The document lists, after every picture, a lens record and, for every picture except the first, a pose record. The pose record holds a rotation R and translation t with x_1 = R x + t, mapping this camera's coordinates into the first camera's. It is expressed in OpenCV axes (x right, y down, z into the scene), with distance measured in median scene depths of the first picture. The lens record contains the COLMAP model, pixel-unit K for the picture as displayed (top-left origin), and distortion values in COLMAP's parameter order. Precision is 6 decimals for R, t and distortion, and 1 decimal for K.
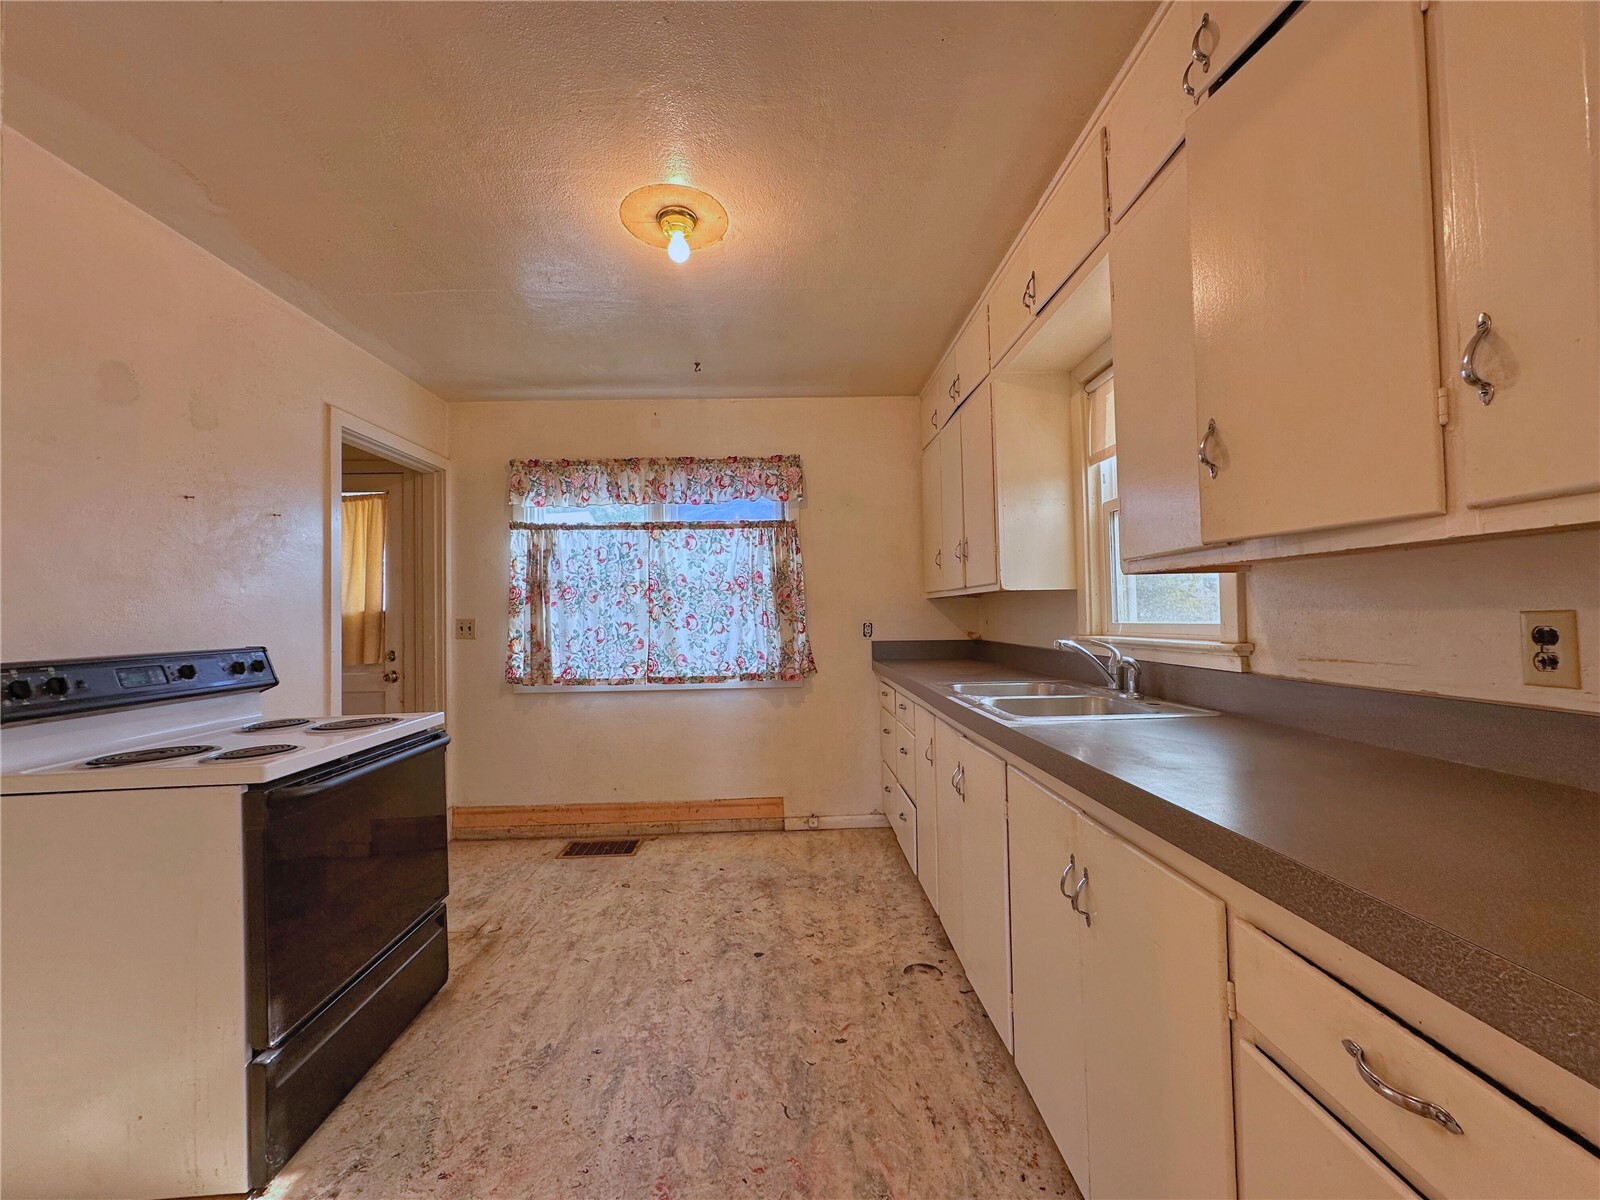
lens RADIAL K [[640.6, 0, 804.2], [0, 640.6, 594.8], [0, 0, 1]] dist [-0.002883, 0.000657]
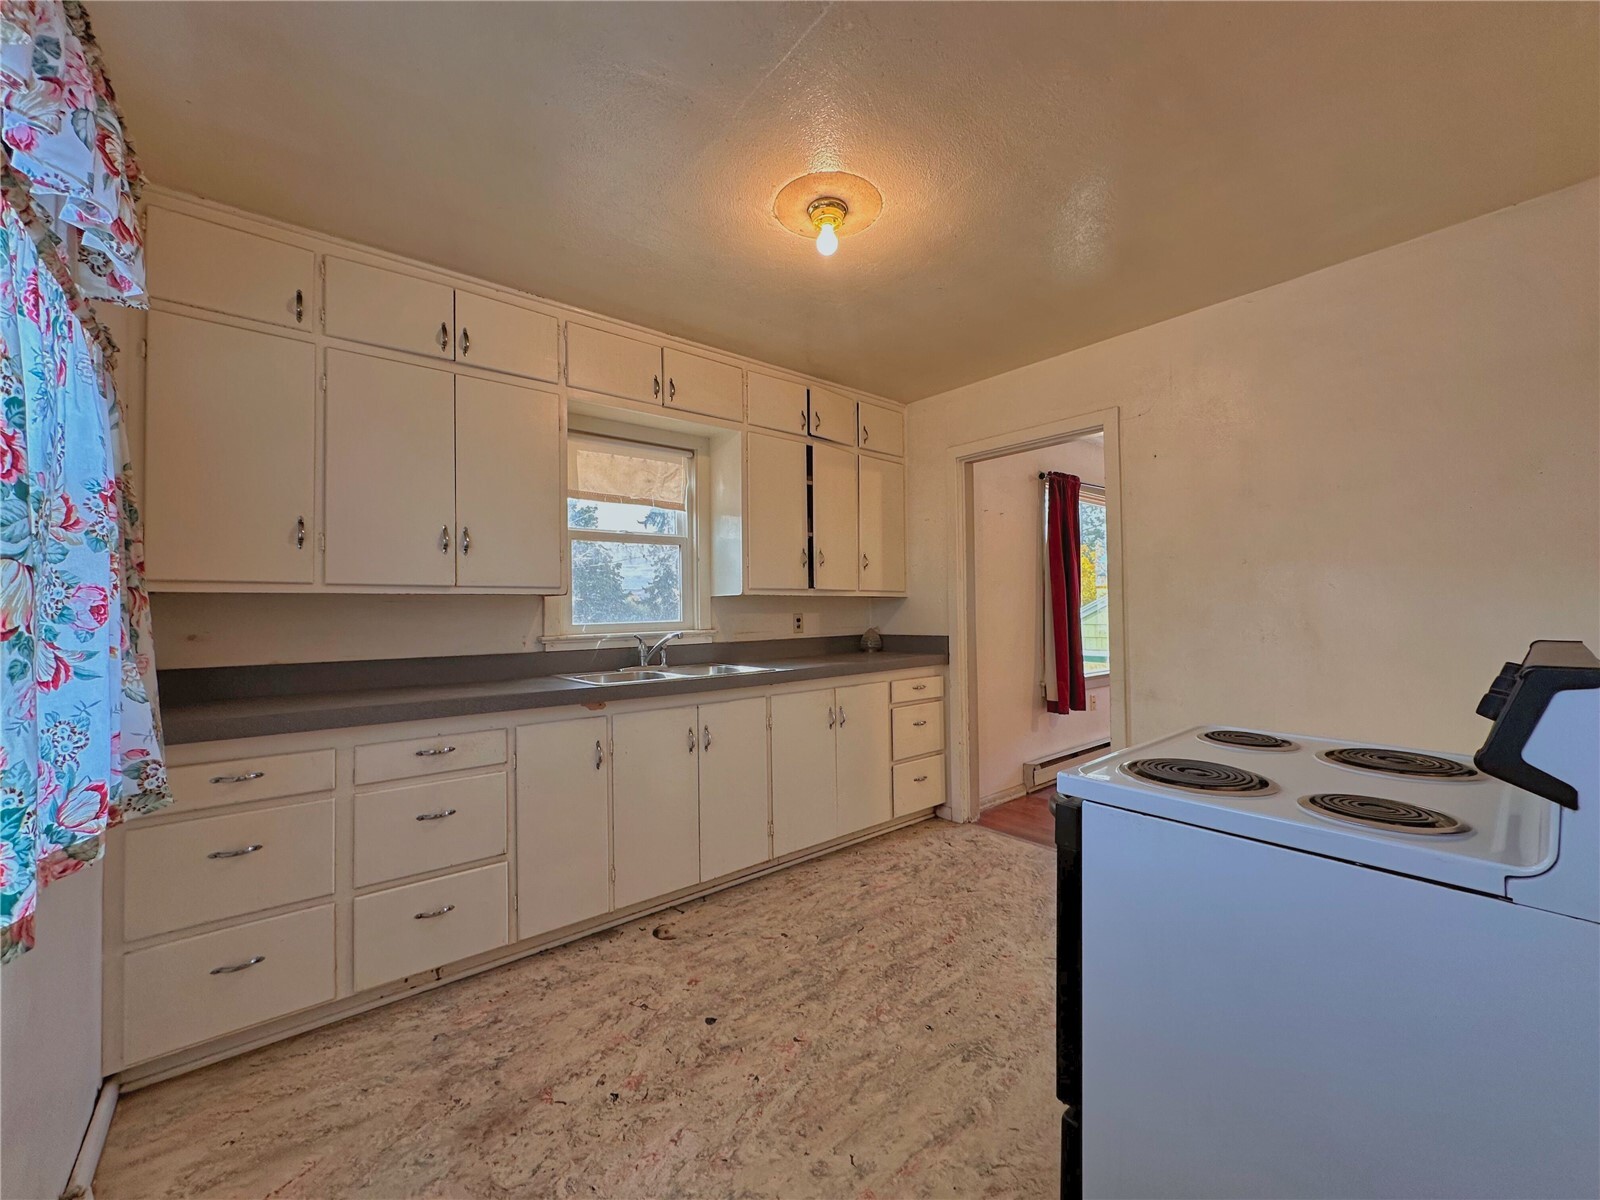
lens RADIAL K [[640.6, 0, 799.1], [0, 640.6, 602.2], [0, 0, 1]] dist [-0.002883, 0.000657]
pose [[-0.613347, 0.036016, 0.788992, -0.890001], [-0.001249, 0.998914, -0.046570, 0.062730], [-0.789812, -0.029549, -0.612636, 1.562882]]
